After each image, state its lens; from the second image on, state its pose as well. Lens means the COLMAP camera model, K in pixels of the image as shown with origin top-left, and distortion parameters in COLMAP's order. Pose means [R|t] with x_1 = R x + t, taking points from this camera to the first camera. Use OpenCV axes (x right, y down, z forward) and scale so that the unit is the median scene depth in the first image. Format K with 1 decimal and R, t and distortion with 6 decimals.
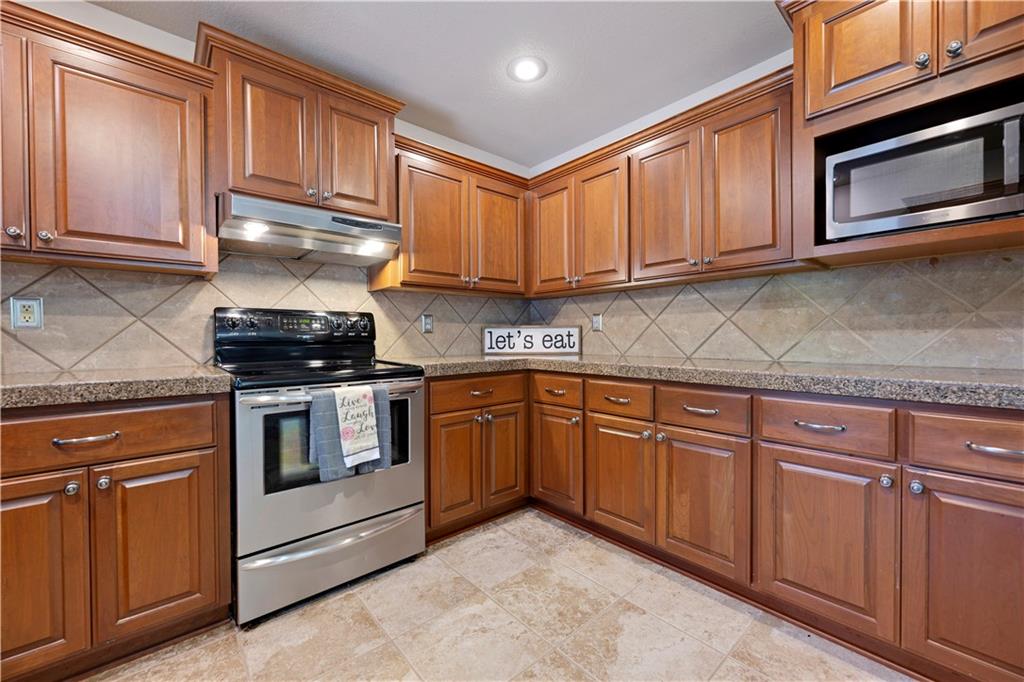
lens RADIAL K [[407.0, 0, 512.8], [0, 407.0, 340.9], [0, 0, 1]] dist [-0.000967, 0.000117]
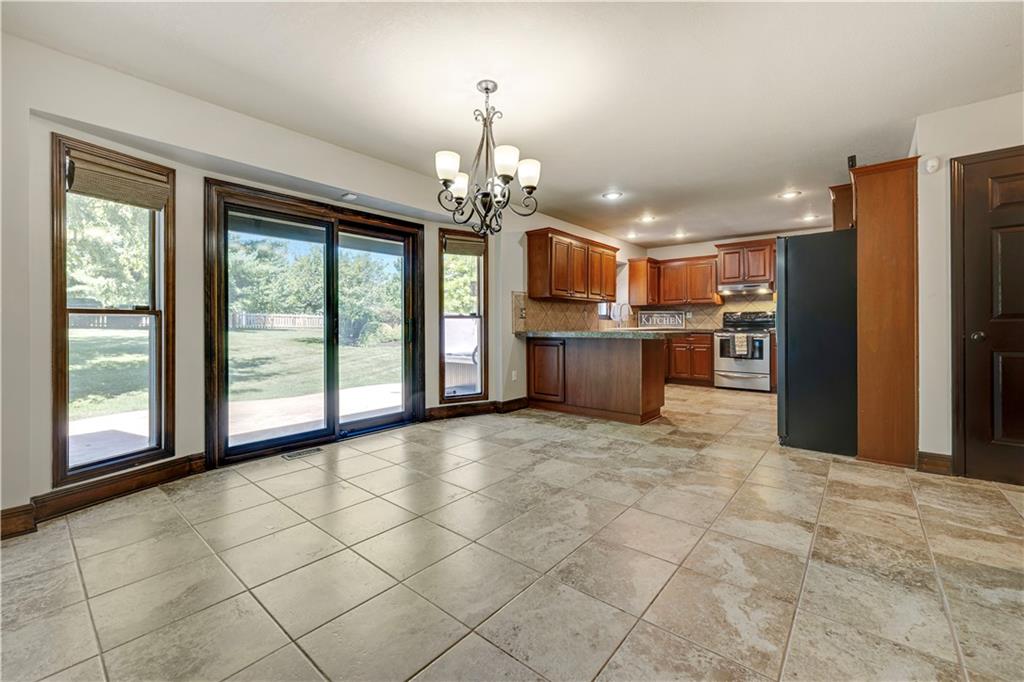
lens RADIAL K [[407.0, 0, 515.5], [0, 407.0, 322.4], [0, 0, 1]] dist [-0.000967, 0.000117]
pose [[0.142897, 0.001410, -0.989737, 2.462222], [-0.010446, 0.999945, -0.000084, 0.025850], [0.989682, 0.010350, 0.142904, -1.289863]]
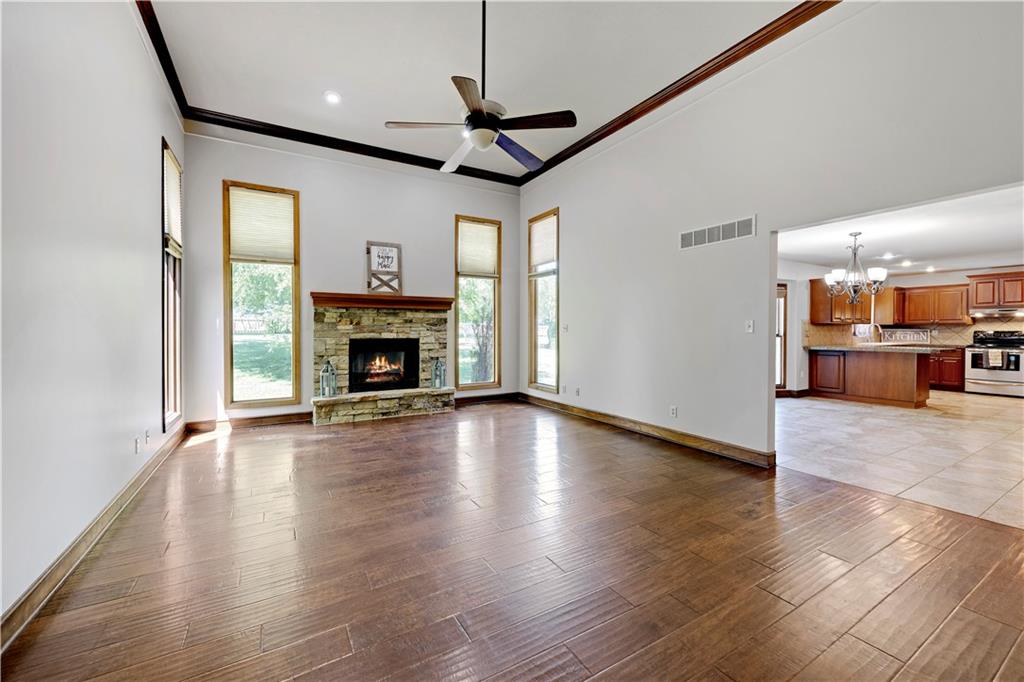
lens RADIAL K [[407.0, 0, 508.5], [0, 407.0, 335.0], [0, 0, 1]] dist [-0.000967, 0.000117]
pose [[-0.187944, 0.019475, -0.981987, 4.246435], [-0.012153, 0.999681, 0.022152, -0.071409], [0.982105, 0.016098, -0.187647, -2.921266]]
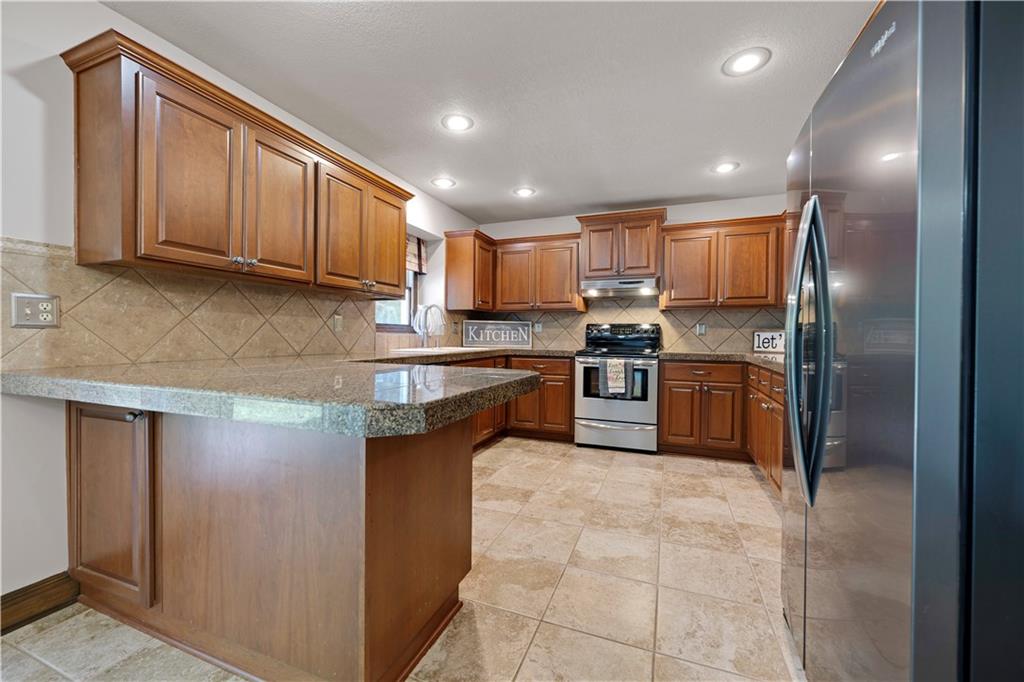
lens RADIAL K [[407.0, 0, 503.8], [0, 407.0, 339.5], [0, 0, 1]] dist [-0.000967, 0.000117]
pose [[0.445511, 0.017209, -0.895111, 1.117747], [-0.020681, 0.999746, 0.008927, -0.003319], [0.895037, 0.014535, 0.445754, -0.468204]]
